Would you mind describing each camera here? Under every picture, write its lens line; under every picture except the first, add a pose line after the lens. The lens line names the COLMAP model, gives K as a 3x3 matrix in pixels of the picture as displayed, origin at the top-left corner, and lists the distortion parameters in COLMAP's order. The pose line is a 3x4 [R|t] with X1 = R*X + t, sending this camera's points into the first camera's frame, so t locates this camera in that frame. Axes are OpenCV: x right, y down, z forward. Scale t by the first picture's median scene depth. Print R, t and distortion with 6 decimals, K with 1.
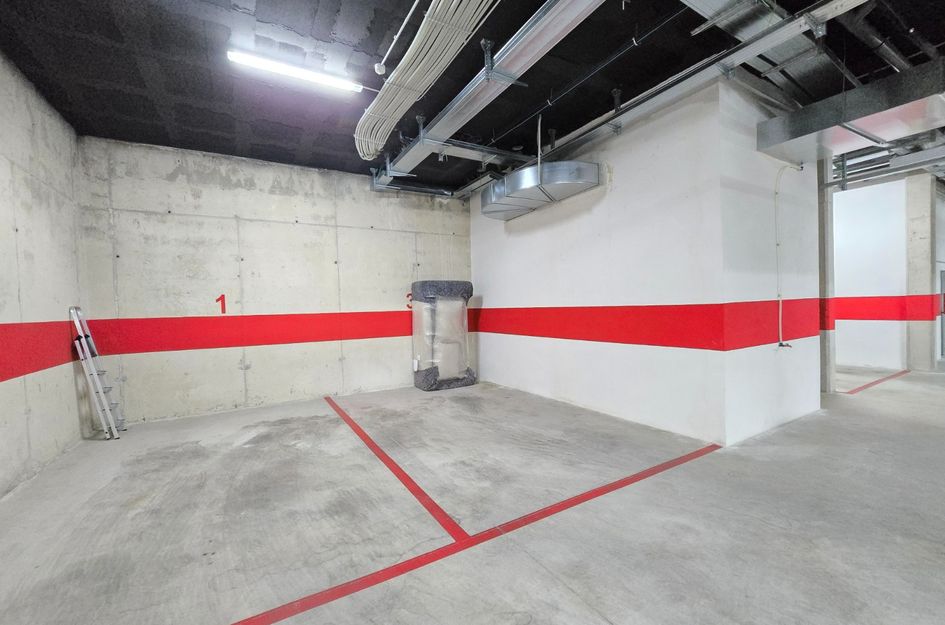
lens RADIAL K [[386.4, 0, 472.0], [0, 386.4, 314.9], [0, 0, 1]] dist [0.000446, -0.001025]
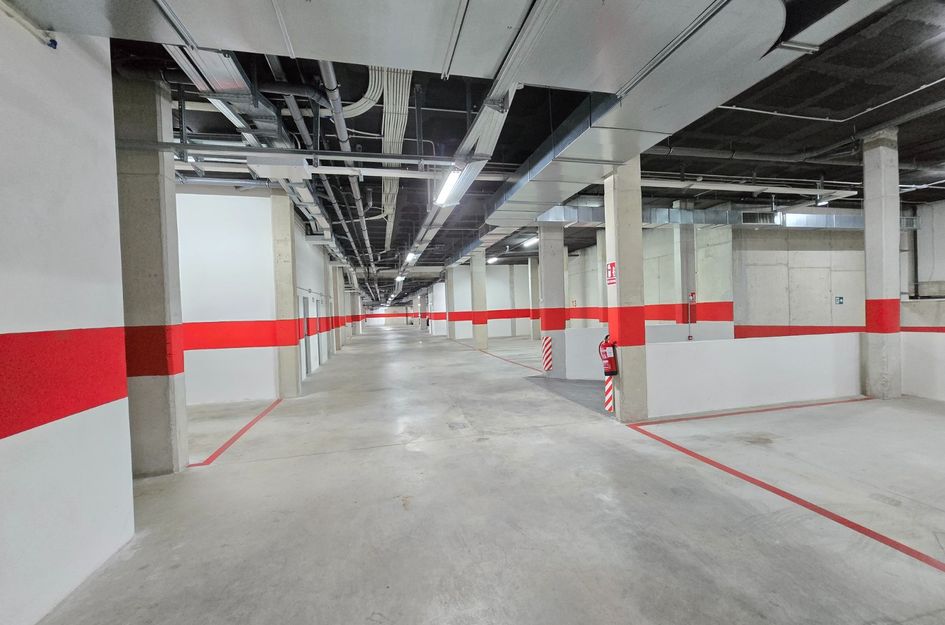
lens RADIAL K [[386.4, 0, 472.3], [0, 386.4, 315.4], [0, 0, 1]] dist [0.000446, -0.001025]
pose [[0.289349, 0.010819, 0.957163, 0.363188], [0.045967, 0.998625, -0.025183, -0.016078], [-0.956119, 0.051285, 0.288454, 0.270105]]
